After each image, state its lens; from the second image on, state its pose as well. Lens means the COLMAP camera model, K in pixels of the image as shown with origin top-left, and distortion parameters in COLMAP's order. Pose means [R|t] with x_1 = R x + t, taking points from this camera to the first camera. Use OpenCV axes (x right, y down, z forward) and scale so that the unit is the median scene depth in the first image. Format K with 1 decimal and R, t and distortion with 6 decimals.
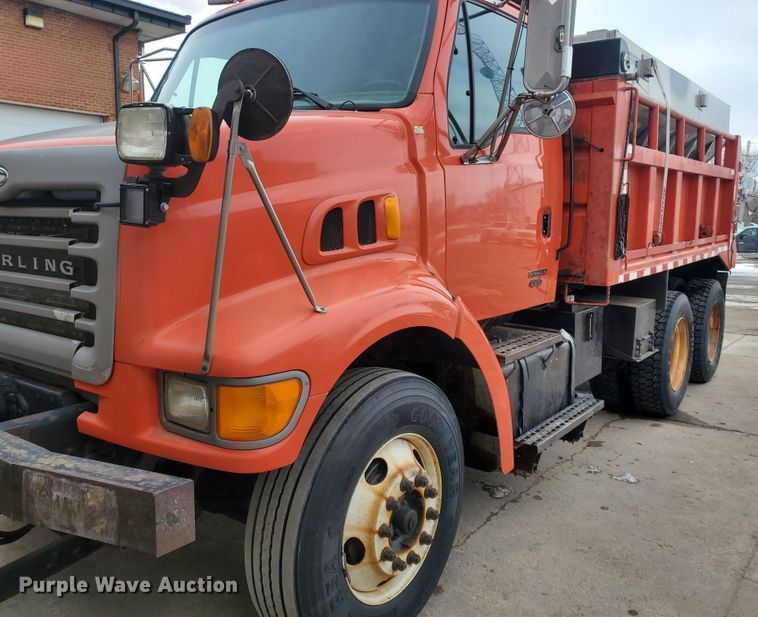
lens RADIAL K [[655.3, 0, 364.2], [0, 655.3, 297.4], [0, 0, 1]] dist [0.055872, -0.044852]
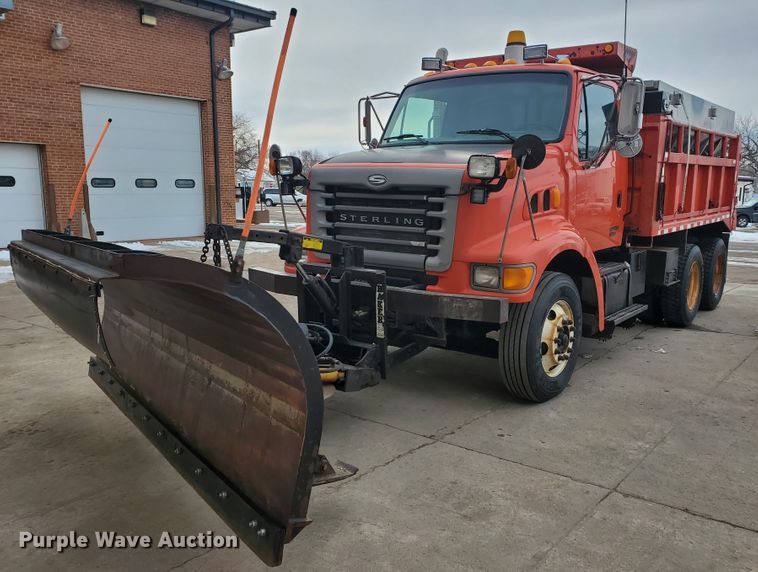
lens RADIAL K [[664.6, 0, 389.9], [0, 664.6, 301.5], [0, 0, 1]] dist [0.078900, -0.094655]
pose [[0.999872, 0.000059, 0.015980, -0.437678], [-0.000828, 0.998844, 0.048069, 0.087932], [-0.015958, -0.048076, 0.998716, -0.952119]]
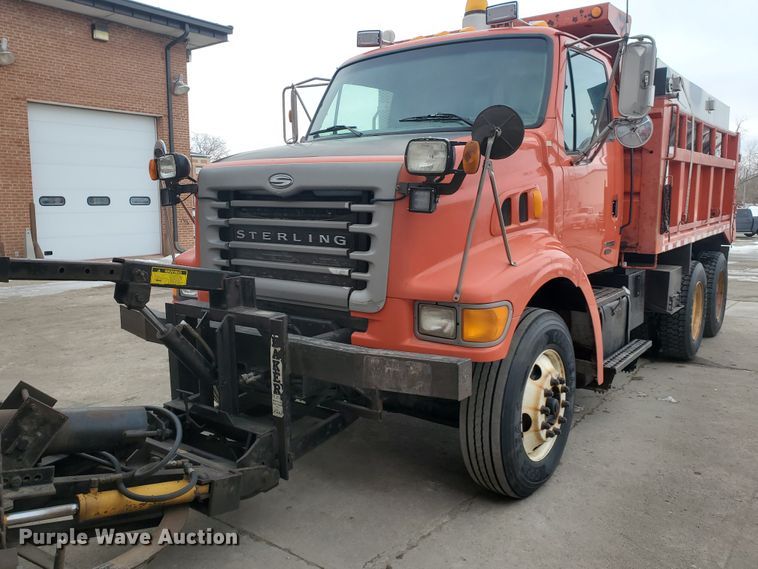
lens RADIAL K [[626.0, 0, 350.2], [0, 626.0, 285.4], [0, 0, 1]] dist [0.012681, 0.015261]
pose [[0.999914, -0.011037, -0.007153, -0.311347], [0.011100, 0.999900, 0.008726, 0.037039], [0.007056, -0.008805, 0.999936, -0.350083]]
